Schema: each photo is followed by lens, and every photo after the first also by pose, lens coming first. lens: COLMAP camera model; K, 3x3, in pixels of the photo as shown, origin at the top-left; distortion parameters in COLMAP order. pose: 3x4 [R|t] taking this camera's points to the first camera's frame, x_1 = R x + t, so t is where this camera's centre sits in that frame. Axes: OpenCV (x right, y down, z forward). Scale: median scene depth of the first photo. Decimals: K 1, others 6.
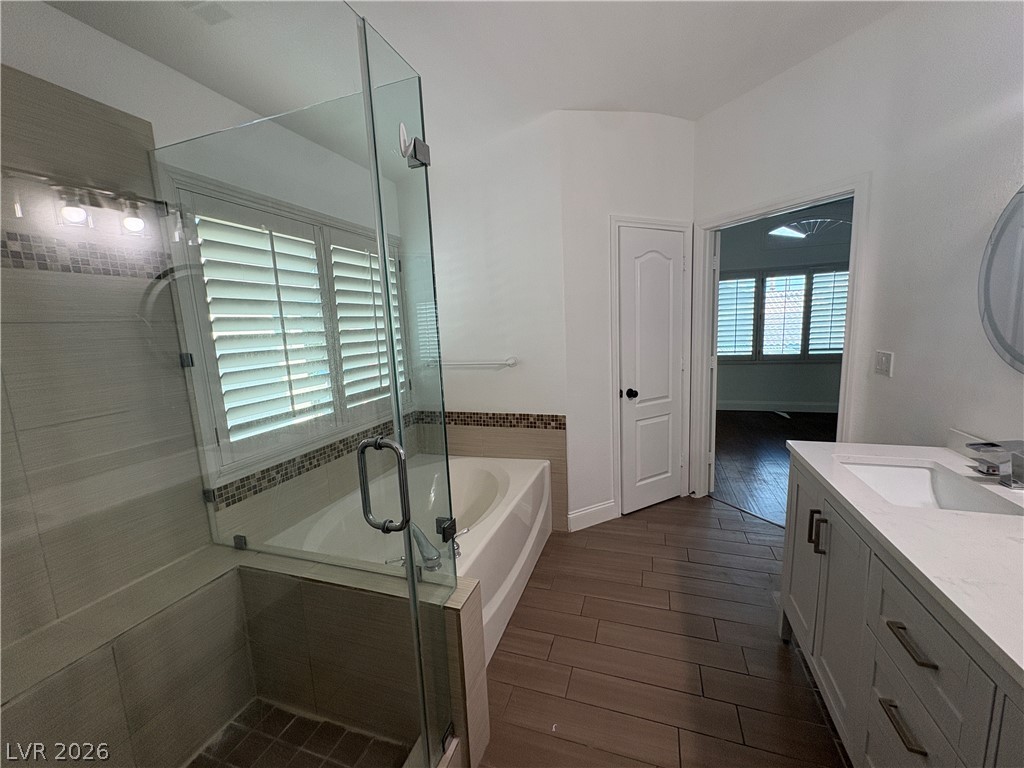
lens RADIAL K [[411.1, 0, 513.5], [0, 411.1, 386.9], [0, 0, 1]] dist [0.002601, -0.000212]
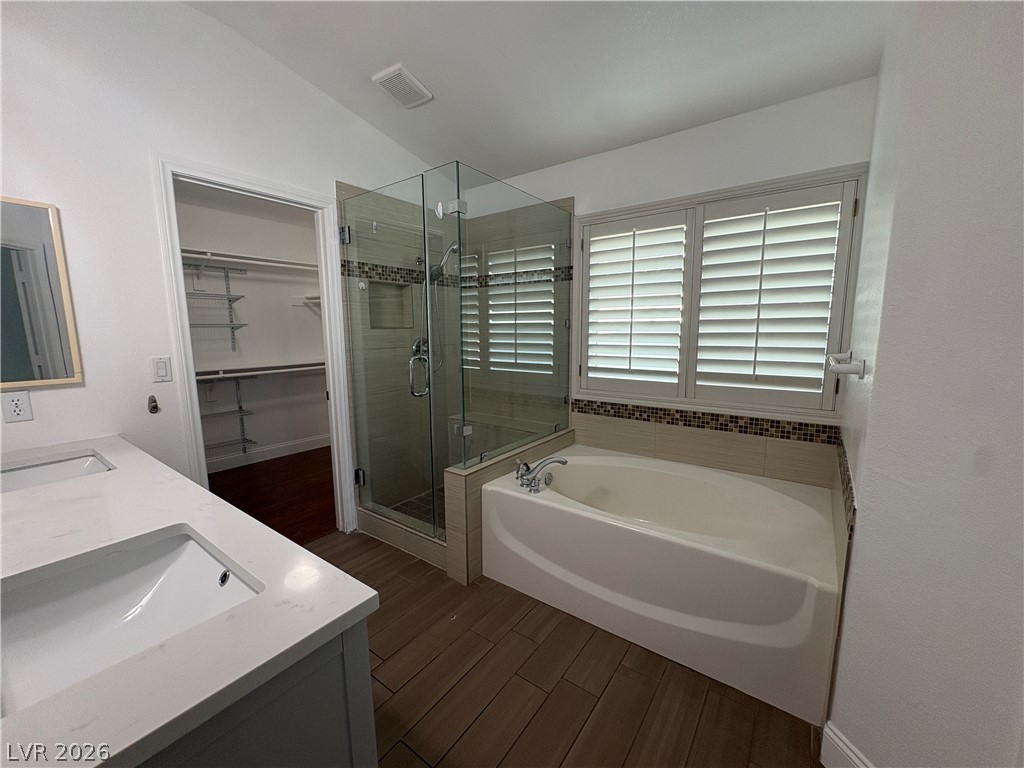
lens RADIAL K [[411.1, 0, 513.5], [0, 411.1, 386.9], [0, 0, 1]] dist [0.002601, -0.000212]
pose [[-0.297741, 0.178842, -0.937745, 0.748537], [-0.127194, 0.966106, 0.224636, -0.122361], [0.946135, 0.186159, -0.264902, 0.929897]]
